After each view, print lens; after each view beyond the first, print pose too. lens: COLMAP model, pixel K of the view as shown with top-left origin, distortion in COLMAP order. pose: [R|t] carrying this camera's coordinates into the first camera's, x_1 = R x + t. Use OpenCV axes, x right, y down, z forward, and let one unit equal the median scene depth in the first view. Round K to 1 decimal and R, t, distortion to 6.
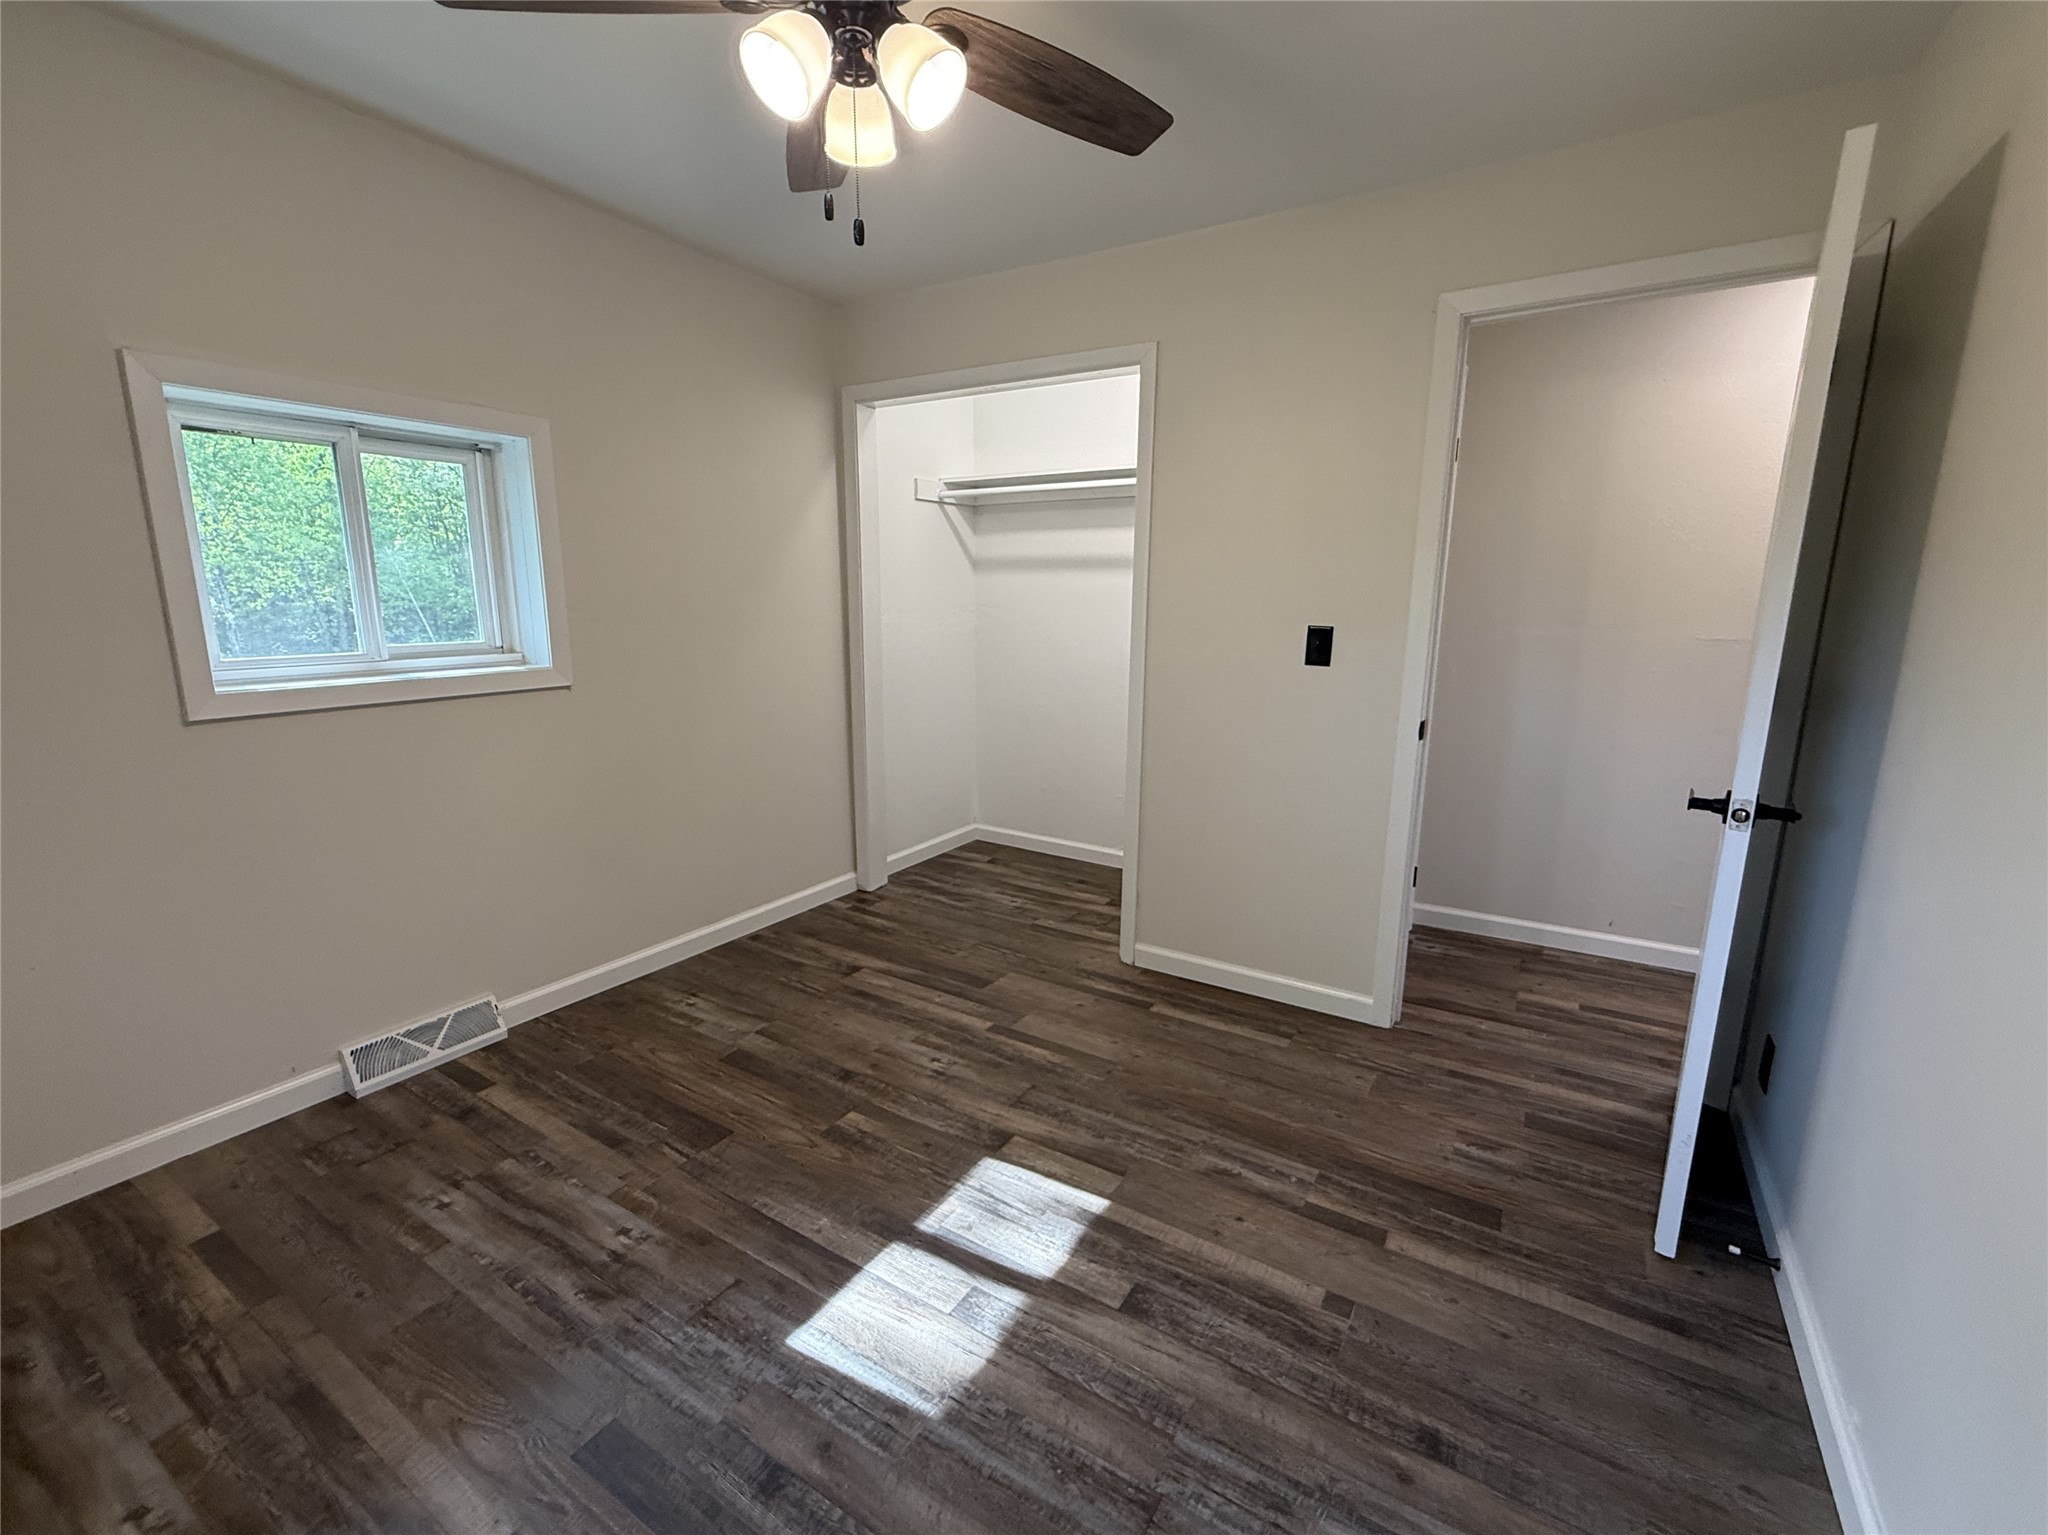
lens RADIAL K [[827.2, 0, 1017.7], [0, 827.2, 766.0], [0, 0, 1]] dist [-0.000359, 0.000732]
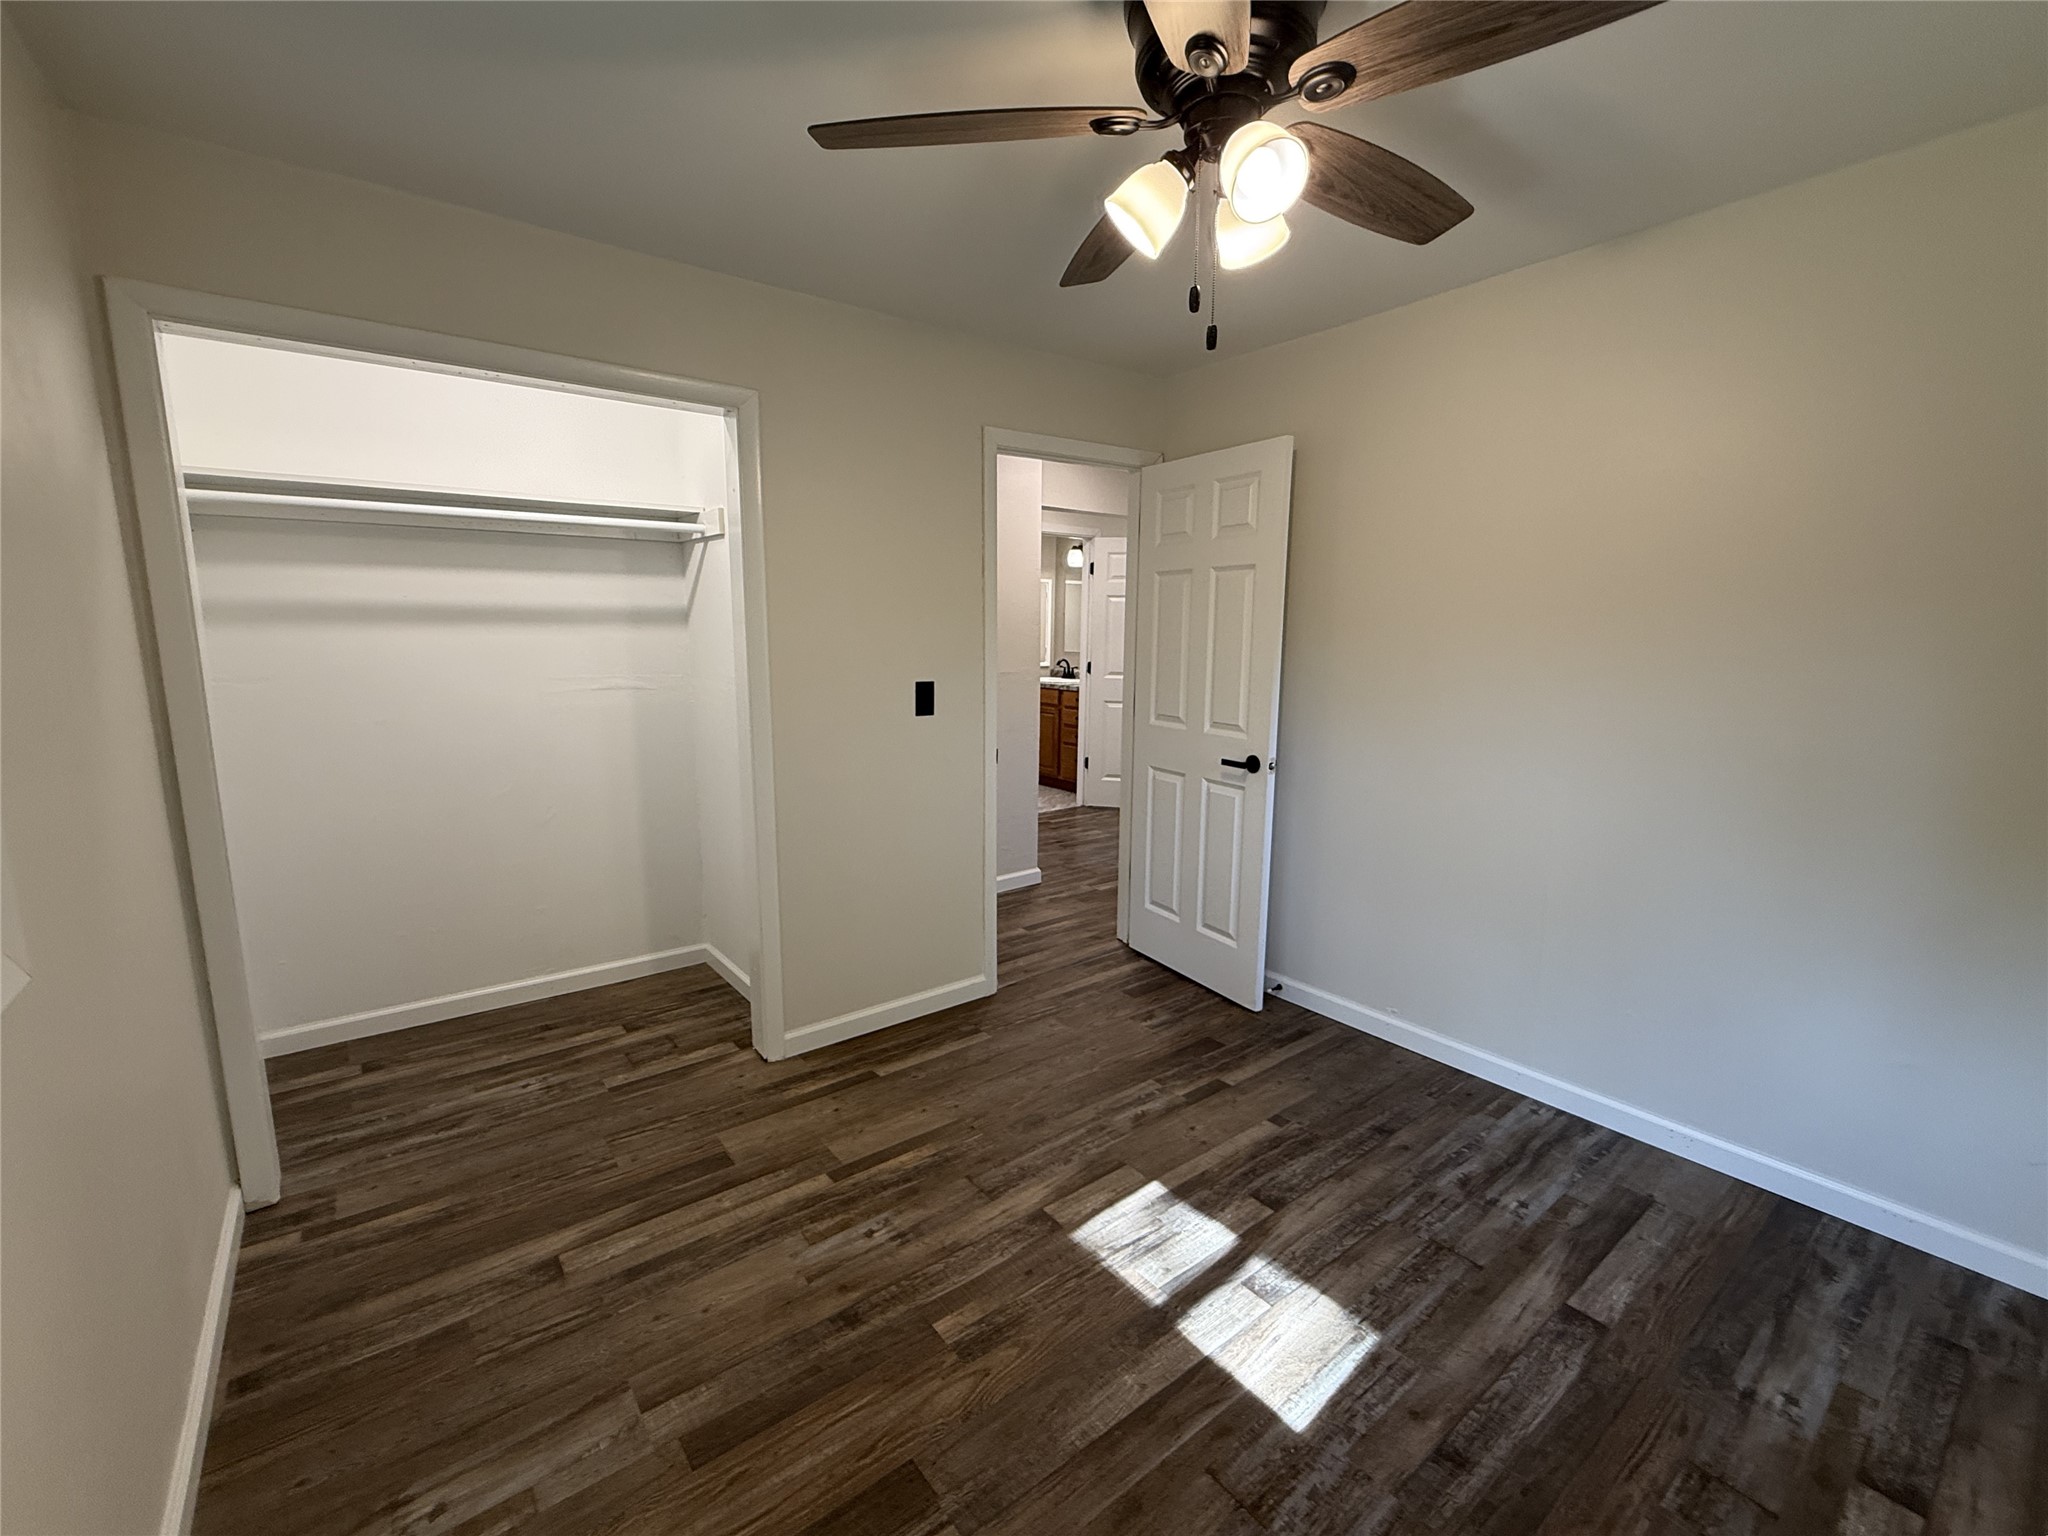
lens RADIAL K [[827.2, 0, 1017.7], [0, 827.2, 766.5], [0, 0, 1]] dist [-0.000359, 0.000732]
pose [[0.394324, -0.157904, 0.905304, -0.849518], [0.191539, 0.977614, 0.087088, -0.163941], [-0.898789, 0.139060, 0.415742, 0.563728]]
